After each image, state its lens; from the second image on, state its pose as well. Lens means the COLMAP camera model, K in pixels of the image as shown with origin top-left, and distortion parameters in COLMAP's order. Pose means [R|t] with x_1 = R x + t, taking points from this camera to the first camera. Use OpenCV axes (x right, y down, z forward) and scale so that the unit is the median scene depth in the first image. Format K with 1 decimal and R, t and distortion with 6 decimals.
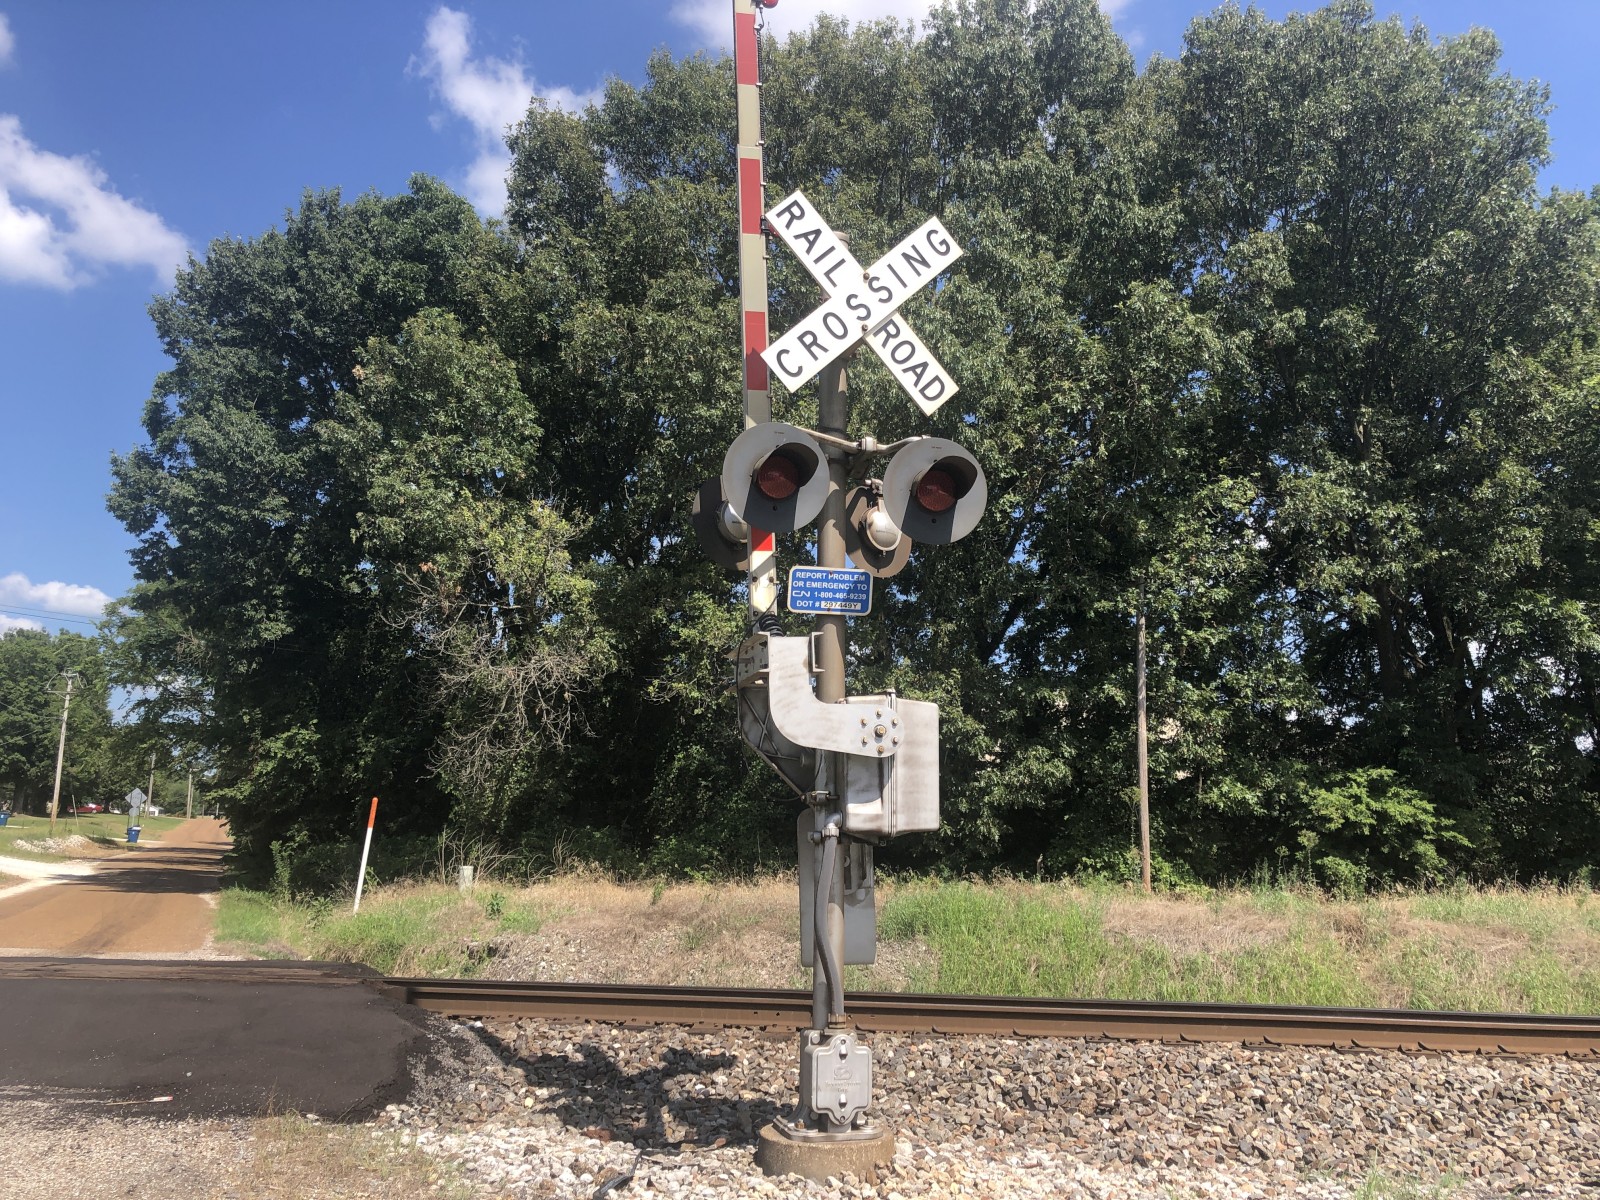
lens RADIAL K [[1341.1, 0, 795.6], [0, 1341.1, 621.2], [0, 0, 1]] dist [0.021495, -0.128111]
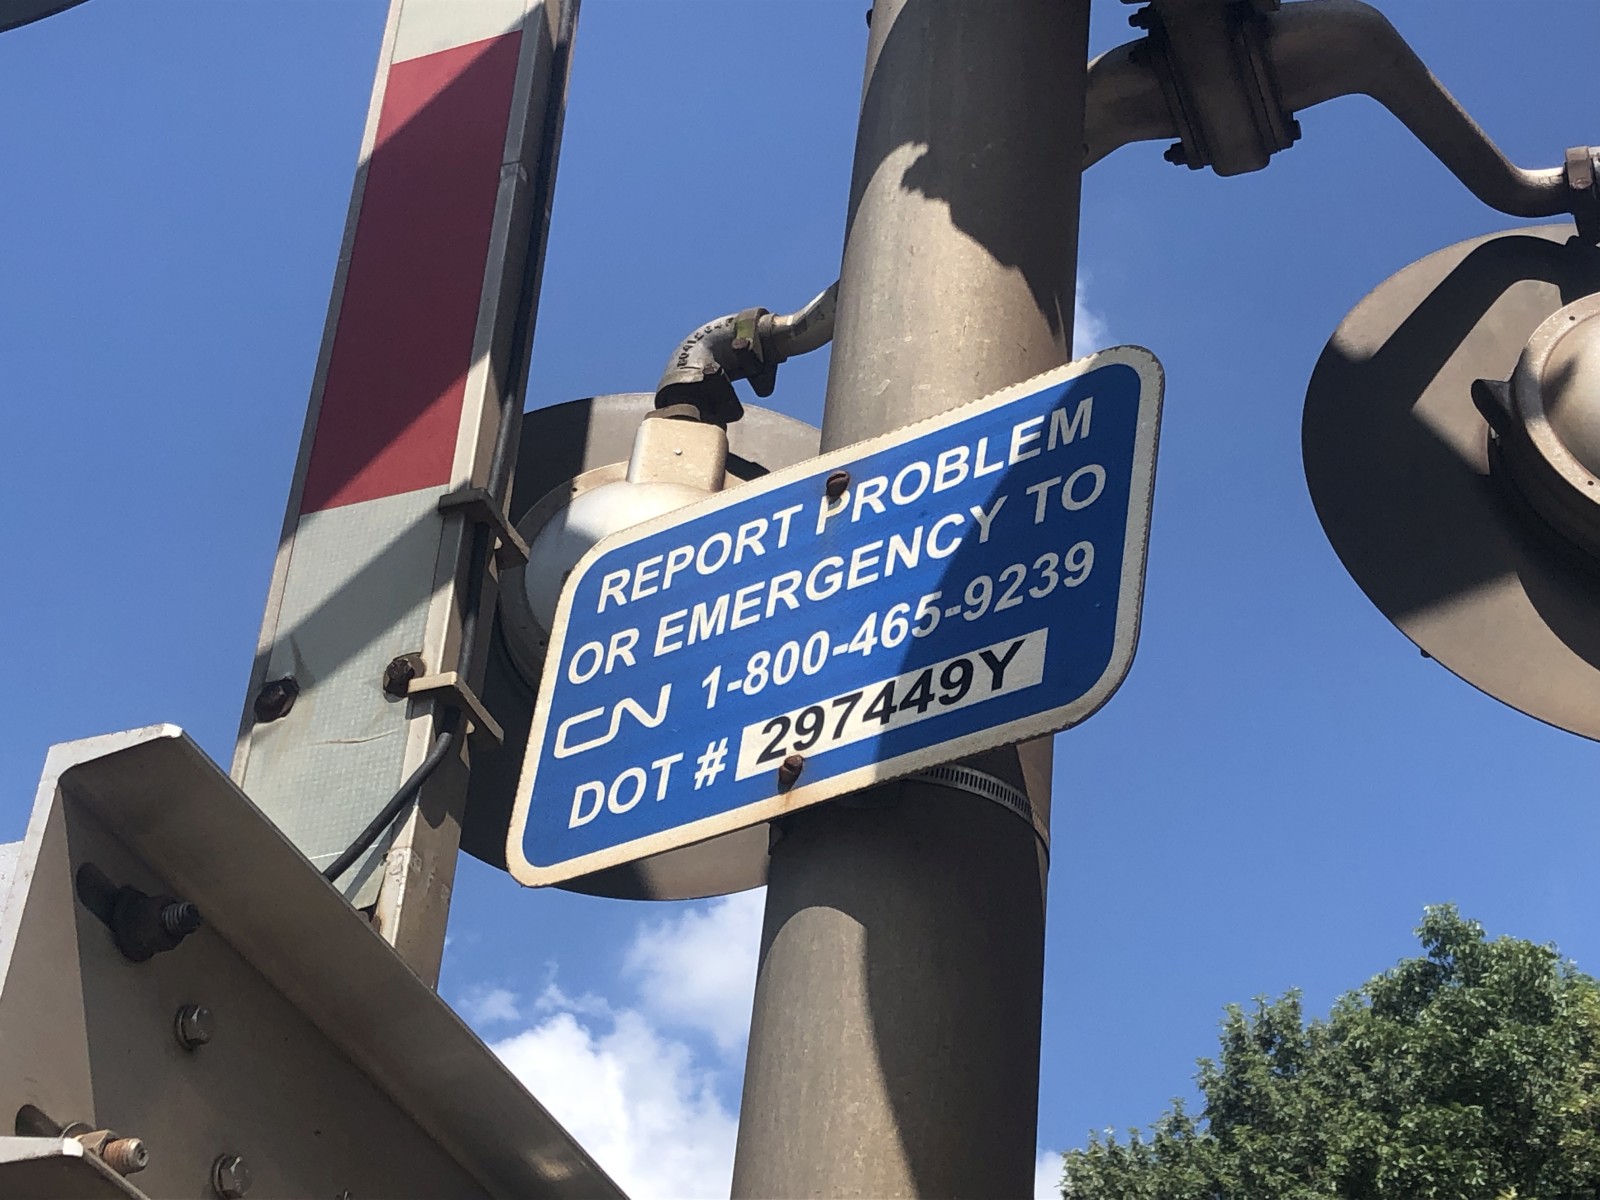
lens RADIAL K [[2750.6, 0, 800.0], [0, 2750.6, 600.0], [0, 0, 1]] dist [0.290192, -0.038251]
pose [[0.827870, -0.281622, -0.485098, 0.130821], [0.019701, 0.878891, -0.476616, 0.079600], [0.560574, 0.385019, 0.733156, 0.837039]]
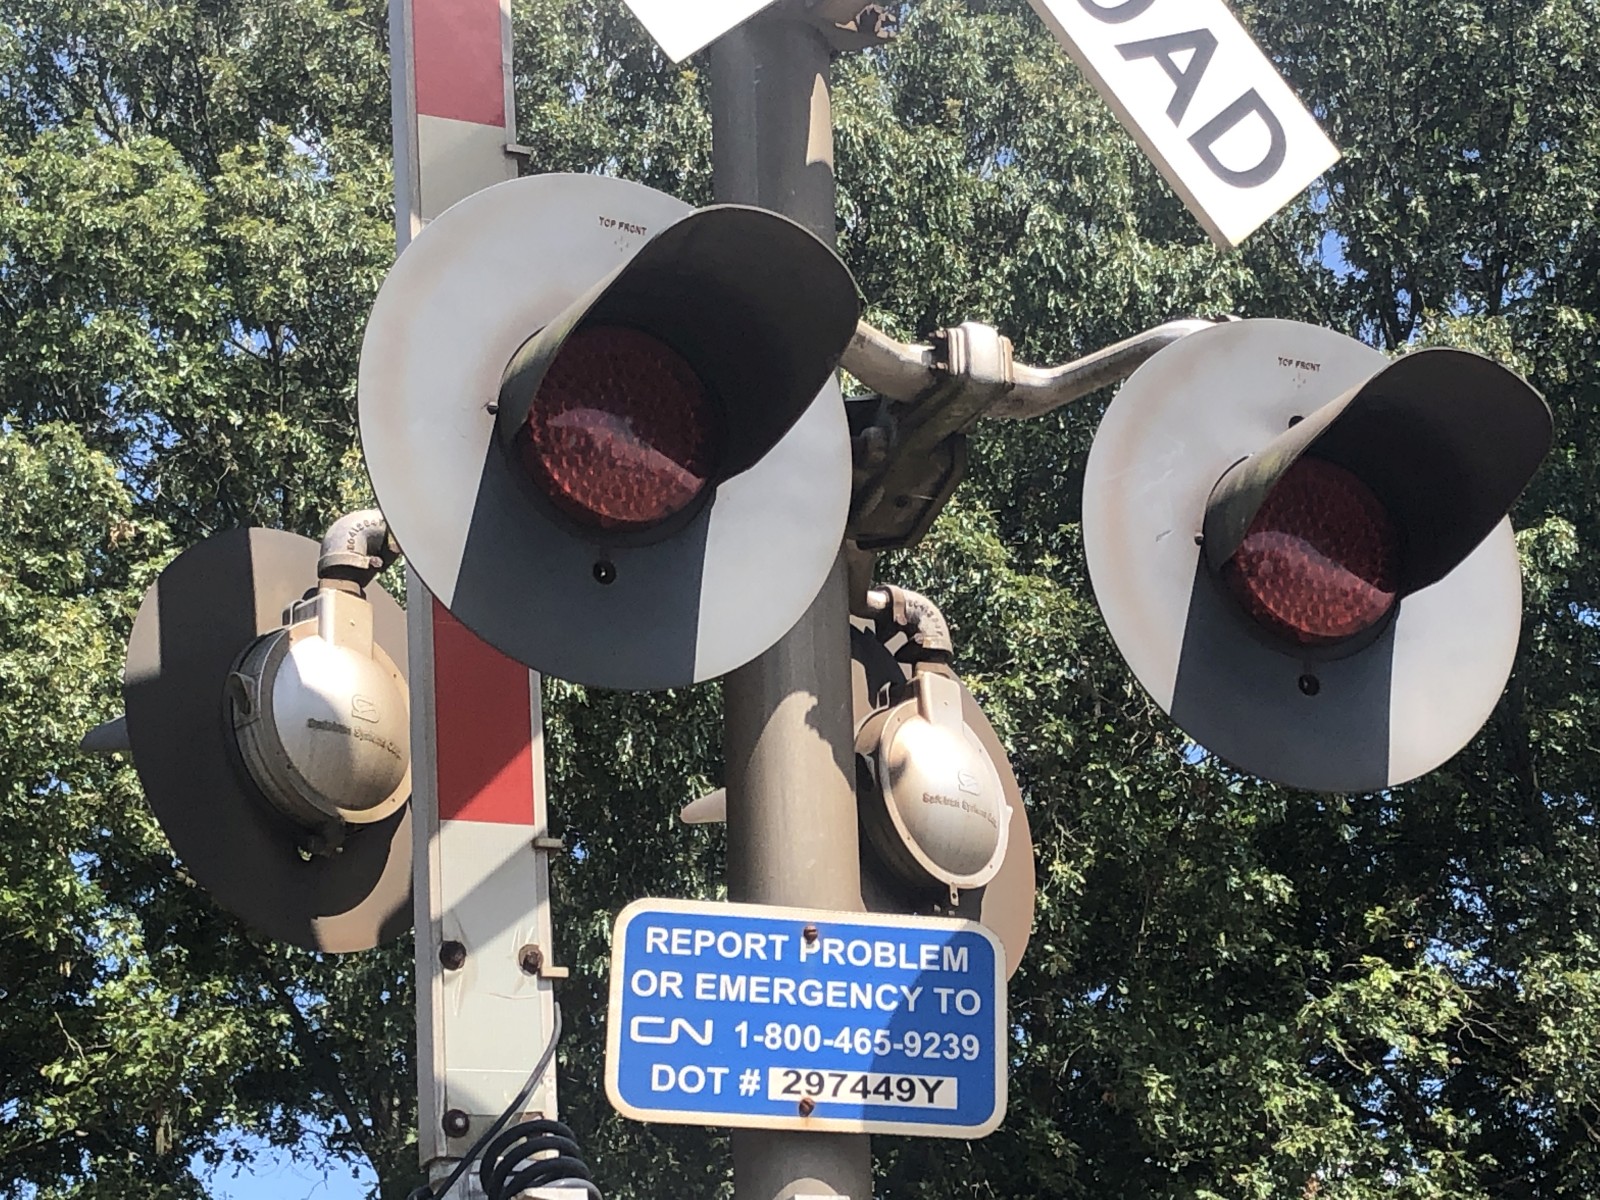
lens RADIAL K [[3448.5, 0, 800.0], [0, 3448.5, 600.0], [0, 0, 1]] dist [0.289230, 0.068702]
pose [[0.982212, 0.036870, 0.184121, -0.077579], [0.004874, 0.975197, -0.221284, 0.033412], [-0.187713, 0.218245, 0.957671, 0.465867]]
